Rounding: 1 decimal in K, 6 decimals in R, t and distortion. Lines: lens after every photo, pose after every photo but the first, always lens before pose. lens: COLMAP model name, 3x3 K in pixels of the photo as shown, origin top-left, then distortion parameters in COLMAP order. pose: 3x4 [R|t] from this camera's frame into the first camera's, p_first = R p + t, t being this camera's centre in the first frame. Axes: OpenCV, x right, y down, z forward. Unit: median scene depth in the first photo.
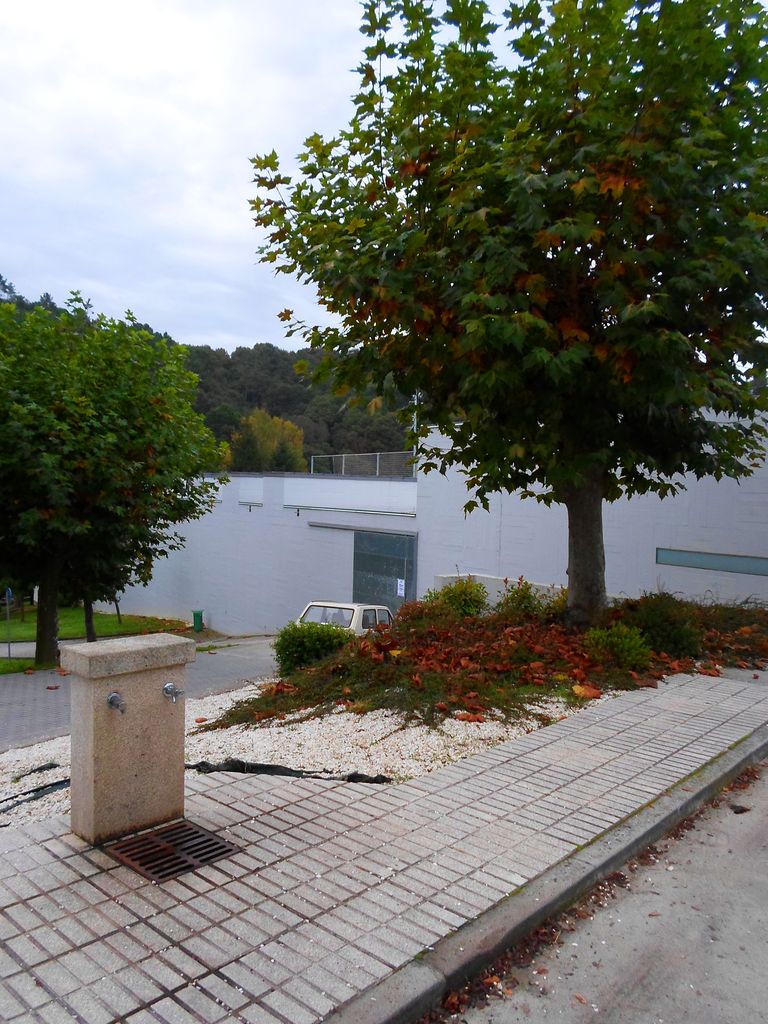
lens RADIAL K [[789.4, 0, 384.0], [0, 789.4, 512.0], [0, 0, 1]] dist [0.001848, 0.000632]
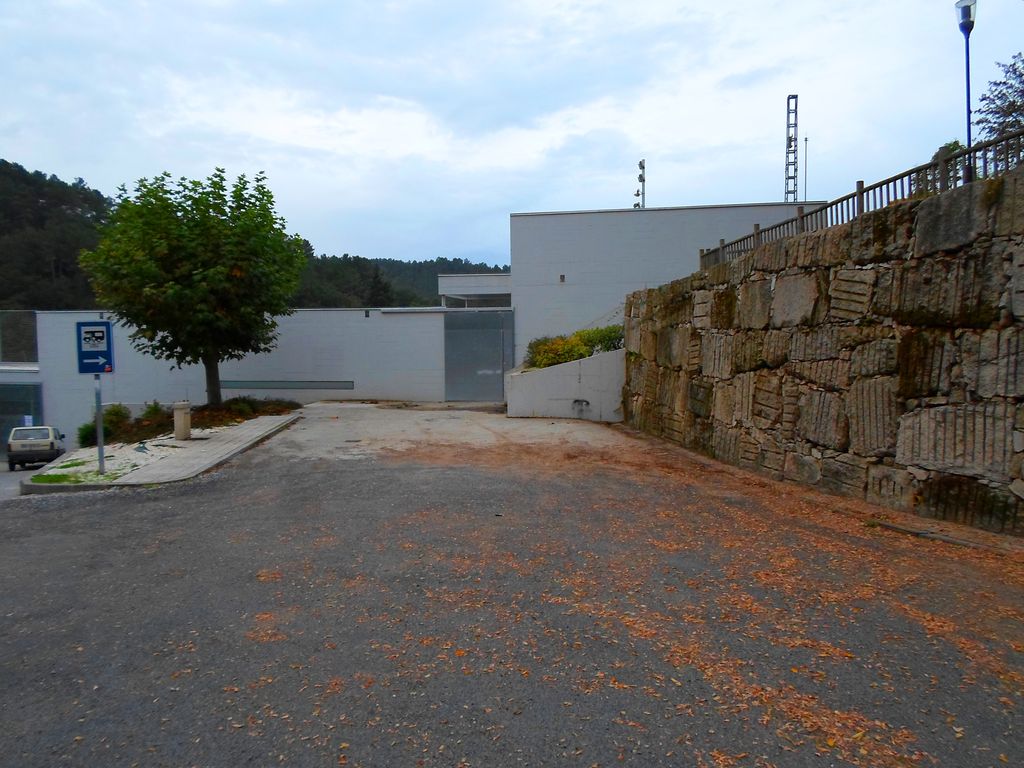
lens RADIAL K [[789.4, 0, 512.0], [0, 789.4, 384.0], [0, 0, 1]] dist [0.001848, 0.000632]
pose [[0.689362, -0.073669, 0.720662, -0.948879], [0.039325, 0.997154, 0.064317, -0.074279], [-0.723349, -0.015998, 0.690297, -1.524101]]
